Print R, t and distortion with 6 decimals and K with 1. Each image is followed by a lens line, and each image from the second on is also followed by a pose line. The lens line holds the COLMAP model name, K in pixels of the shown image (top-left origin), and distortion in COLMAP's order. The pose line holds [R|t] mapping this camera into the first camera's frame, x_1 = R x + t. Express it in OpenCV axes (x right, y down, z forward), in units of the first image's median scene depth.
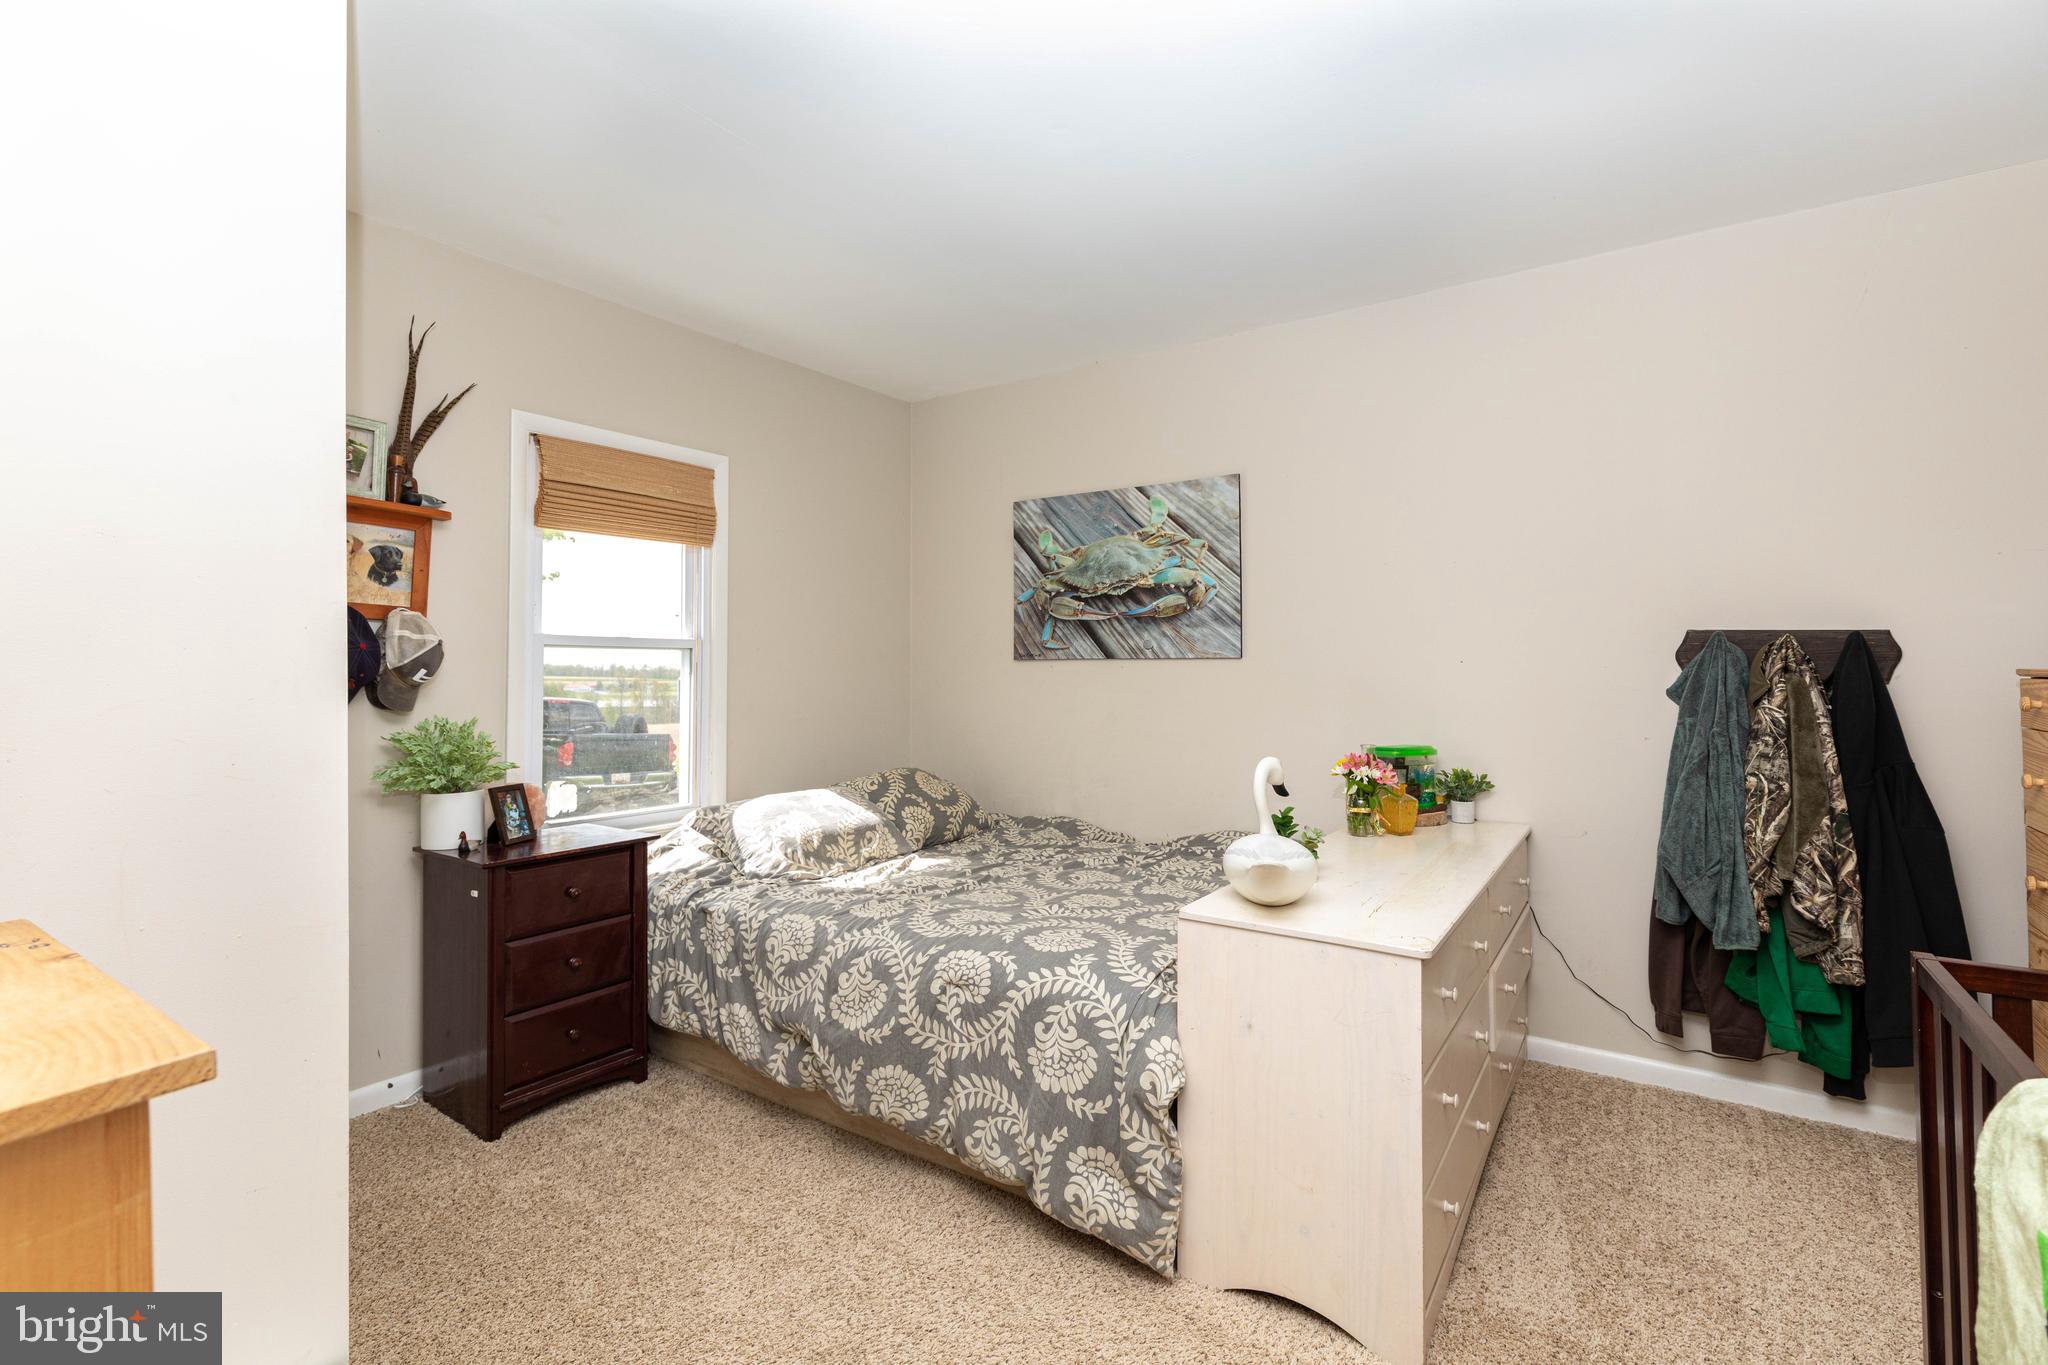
lens RADIAL K [[948.6, 0, 1023.6], [0, 948.6, 673.0], [0, 0, 1]] dist [-0.022768, 0.001076]
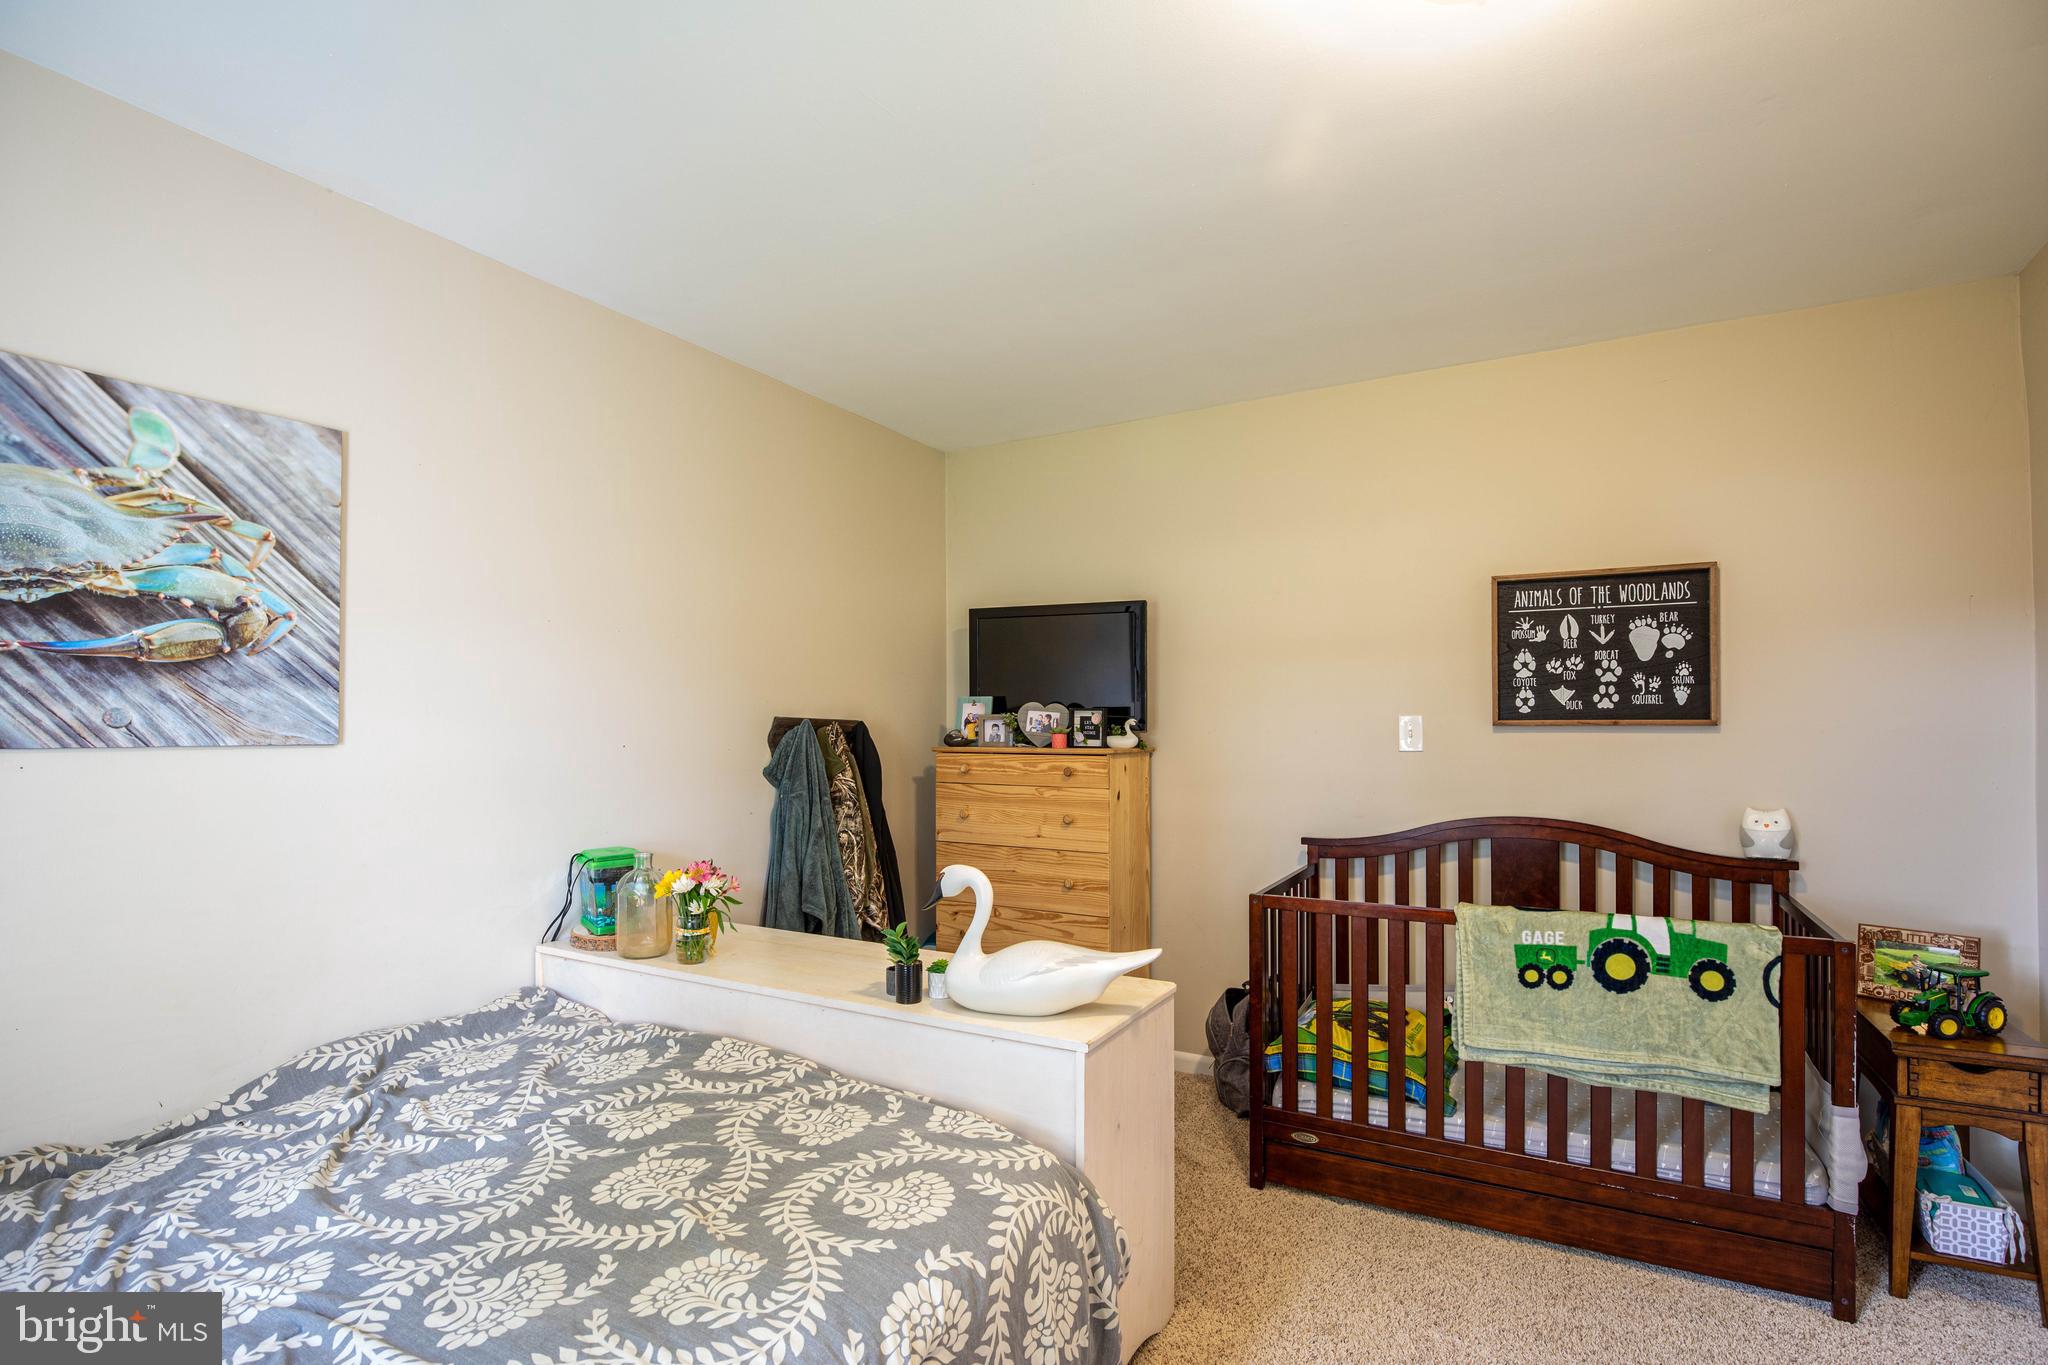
lens RADIAL K [[948.6, 0, 1032.2], [0, 948.6, 732.5], [0, 0, 1]] dist [-0.022768, 0.001076]
pose [[-0.098073, -0.005377, 0.995165, -0.383179], [0.002588, 0.999981, 0.005659, -0.024820], [-0.995176, 0.003131, -0.098058, 0.611657]]
